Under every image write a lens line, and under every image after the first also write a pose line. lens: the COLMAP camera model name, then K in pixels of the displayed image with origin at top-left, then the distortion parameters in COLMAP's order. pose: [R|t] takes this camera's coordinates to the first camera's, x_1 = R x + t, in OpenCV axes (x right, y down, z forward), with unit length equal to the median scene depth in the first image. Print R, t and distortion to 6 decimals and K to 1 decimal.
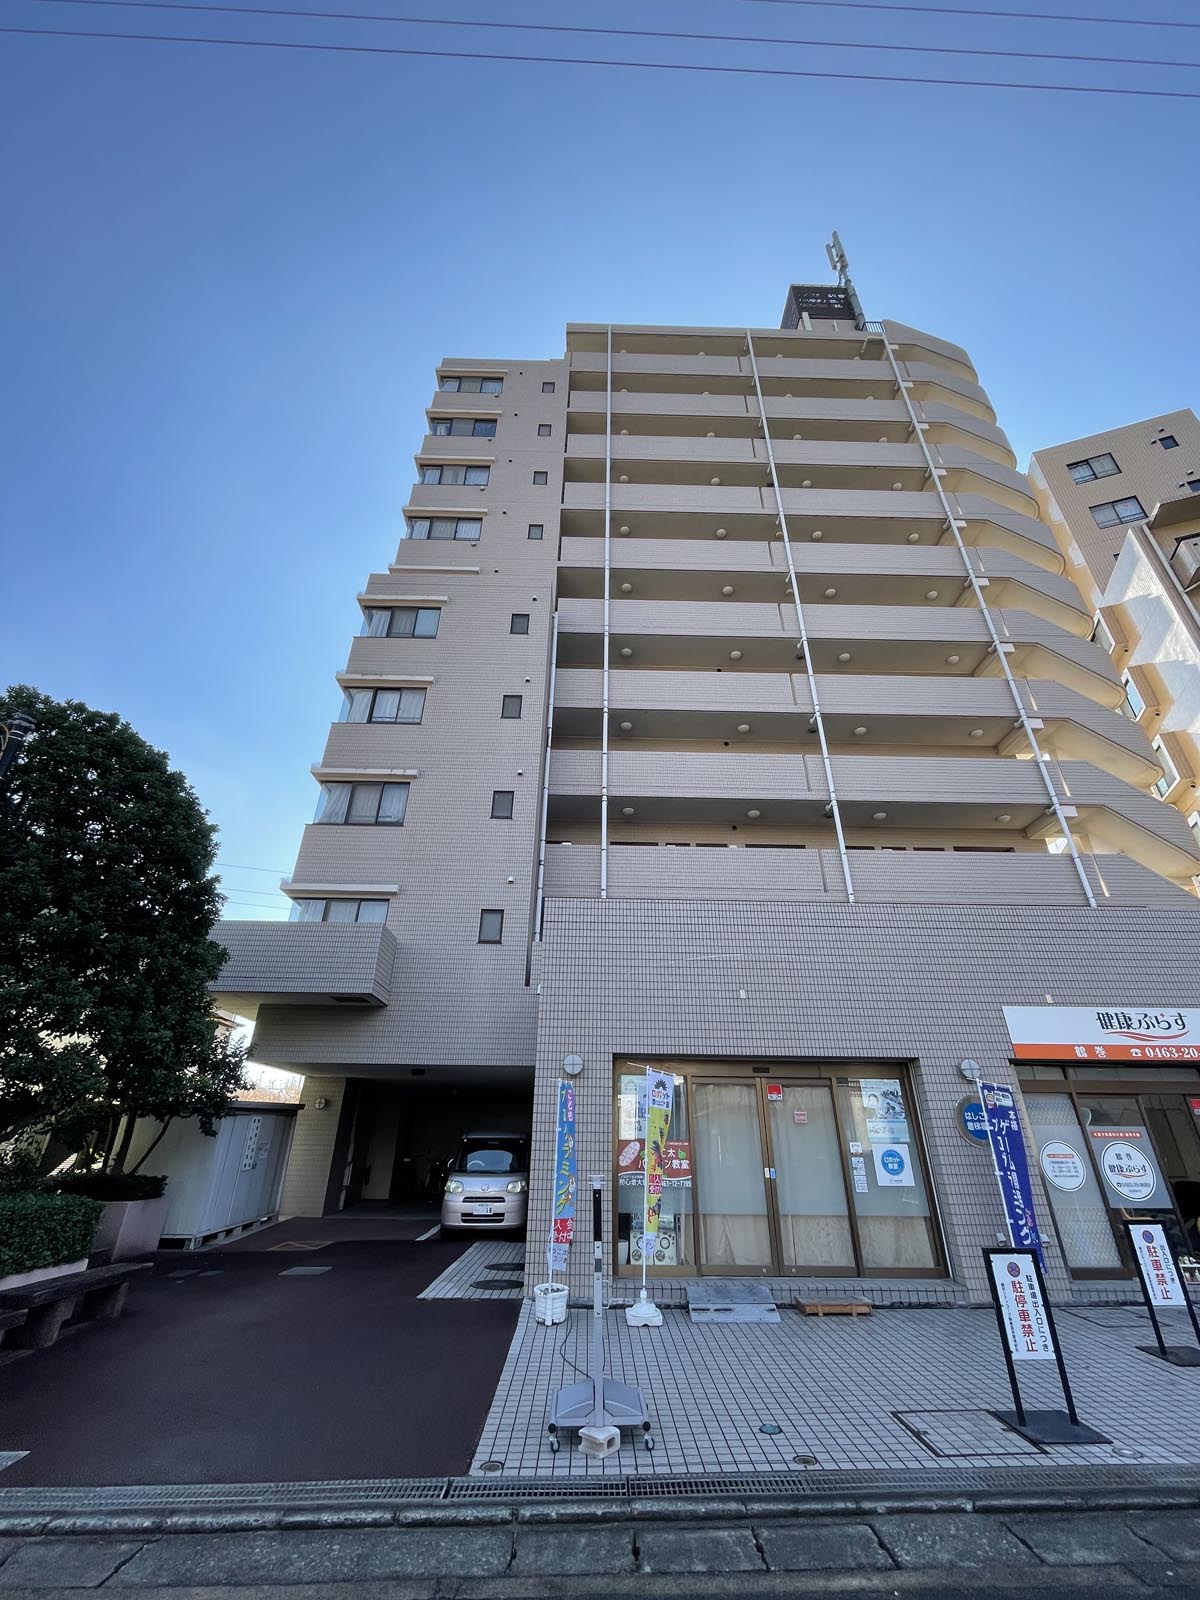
lens RADIAL K [[649.8, 0, 602.1], [0, 649.8, 799.6], [0, 0, 1]] dist [-0.003238, 0.000823]
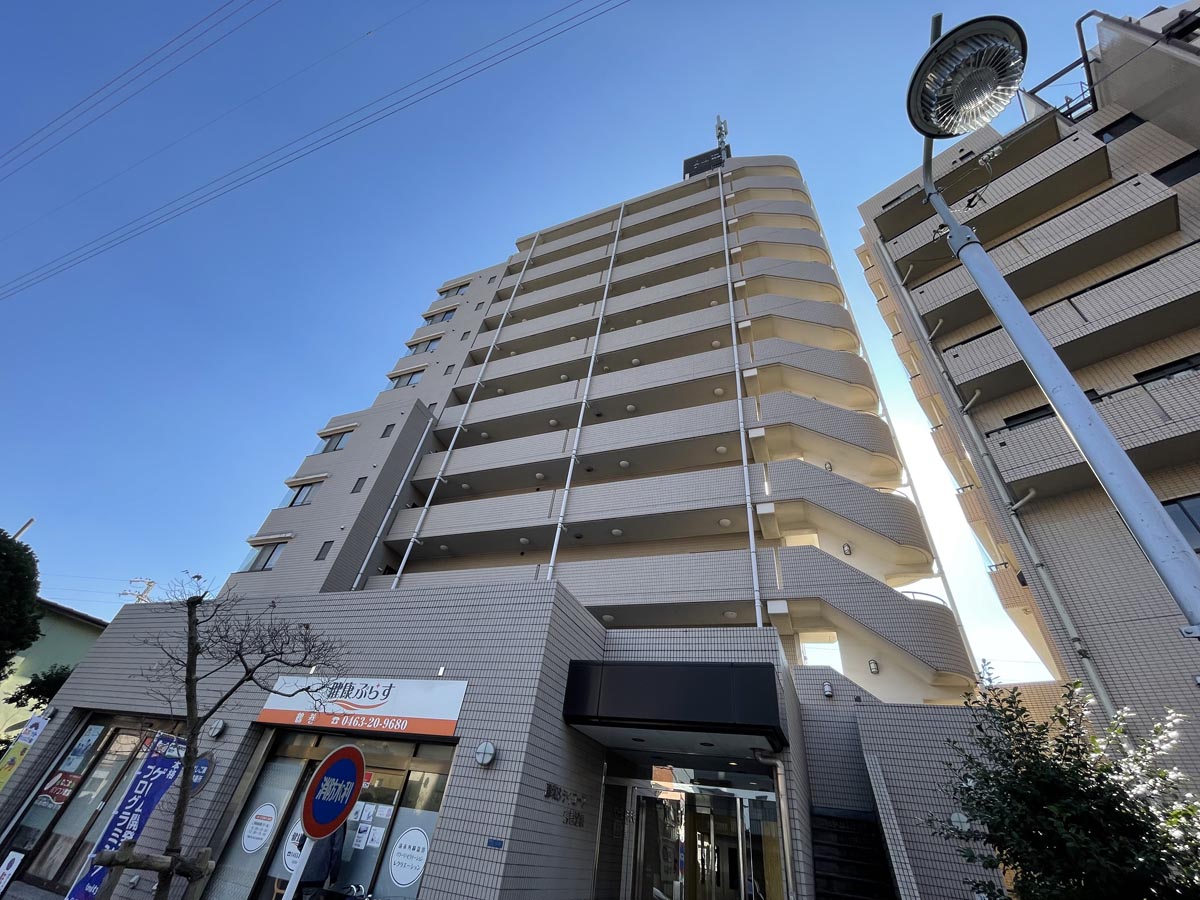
lens RADIAL K [[487.3, 0, 602.3], [0, 487.3, 448.1], [0, 0, 1]] dist [-0.003238, 0.000823]
pose [[0.918973, -0.167129, -0.357150, 0.875612], [0.086596, 0.969163, -0.230703, 0.093459], [0.384693, 0.181082, 0.905108, 0.186474]]
